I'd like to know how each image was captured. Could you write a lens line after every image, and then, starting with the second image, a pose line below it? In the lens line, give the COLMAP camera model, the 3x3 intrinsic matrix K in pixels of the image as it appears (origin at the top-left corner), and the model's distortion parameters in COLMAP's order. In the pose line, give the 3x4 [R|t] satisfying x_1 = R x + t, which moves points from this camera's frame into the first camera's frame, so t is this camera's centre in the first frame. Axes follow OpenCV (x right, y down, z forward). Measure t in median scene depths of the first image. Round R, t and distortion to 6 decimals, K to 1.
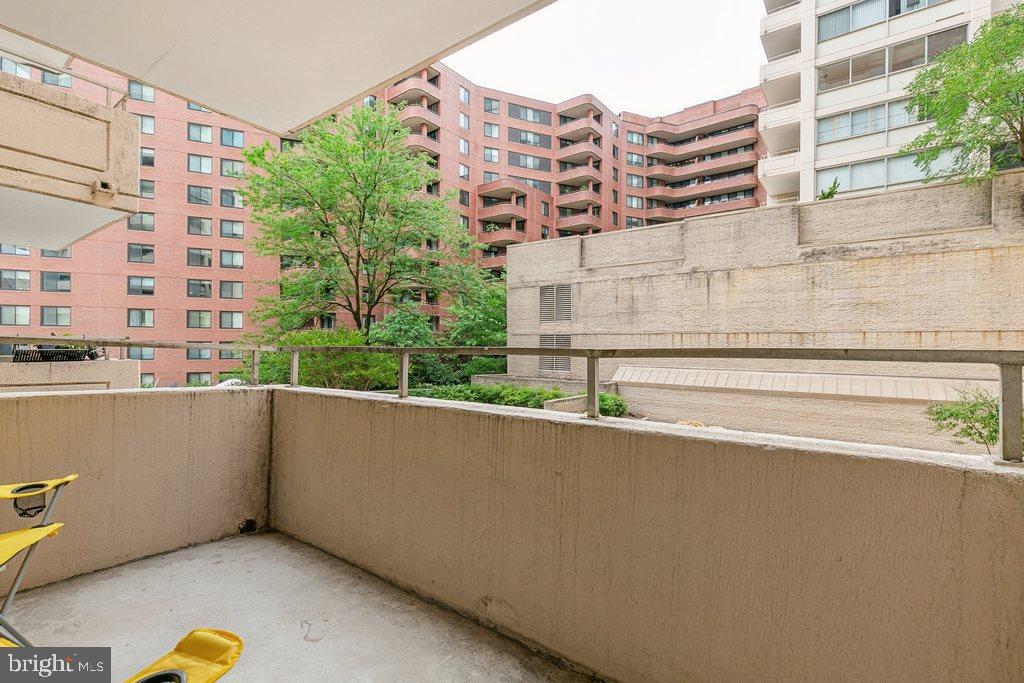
lens RADIAL K [[465.1, 0, 508.1], [0, 465.1, 344.0], [0, 0, 1]] dist [0.003367, -0.000780]
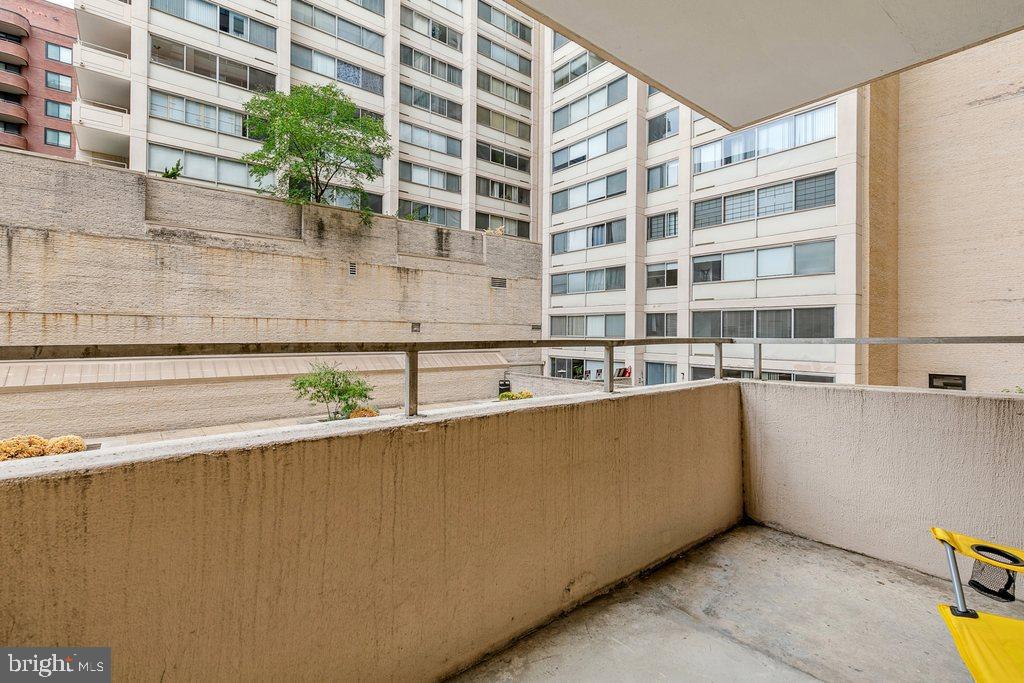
lens RADIAL K [[466.5, 0, 512.9], [0, 466.5, 328.7], [0, 0, 1]] dist [0.002421, -0.000005]
pose [[0.243459, 0.003764, 0.969904, -0.077490], [-0.006555, 0.999976, -0.002236, -0.001135], [-0.969889, -0.005814, 0.243478, 0.062635]]
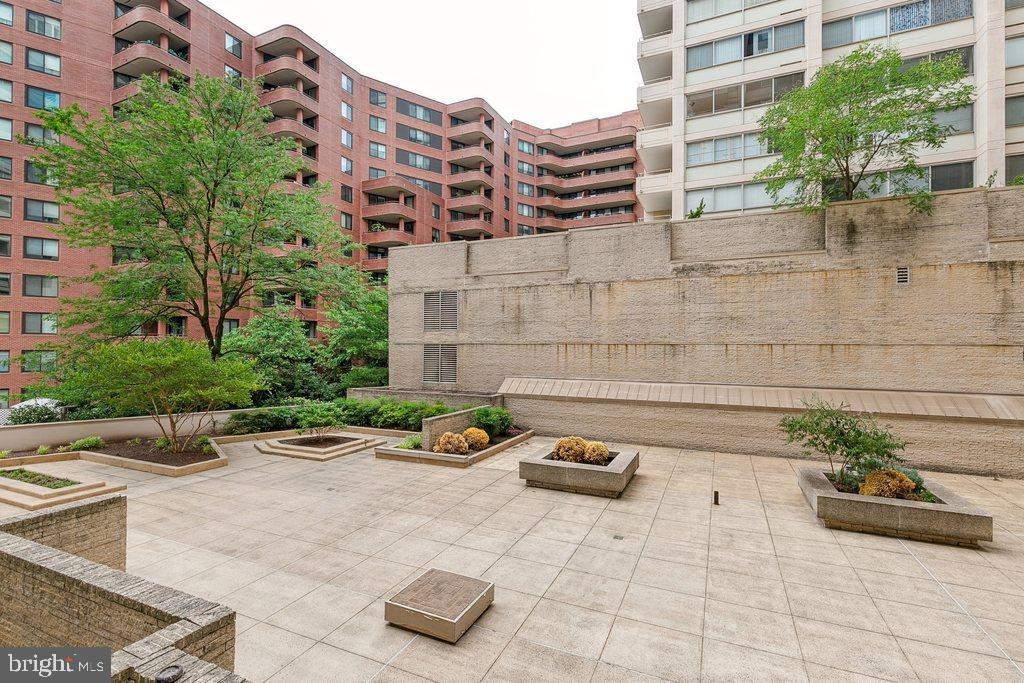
lens RADIAL K [[469.5, 0, 507.5], [0, 469.5, 343.6], [0, 0, 1]] dist [0.006648, -0.000670]
pose [[0.975533, 0.001491, 0.219850, 0.028468], [0.000813, 0.999946, -0.010388, -0.012923], [-0.219854, 0.010313, 0.975478, 0.044997]]
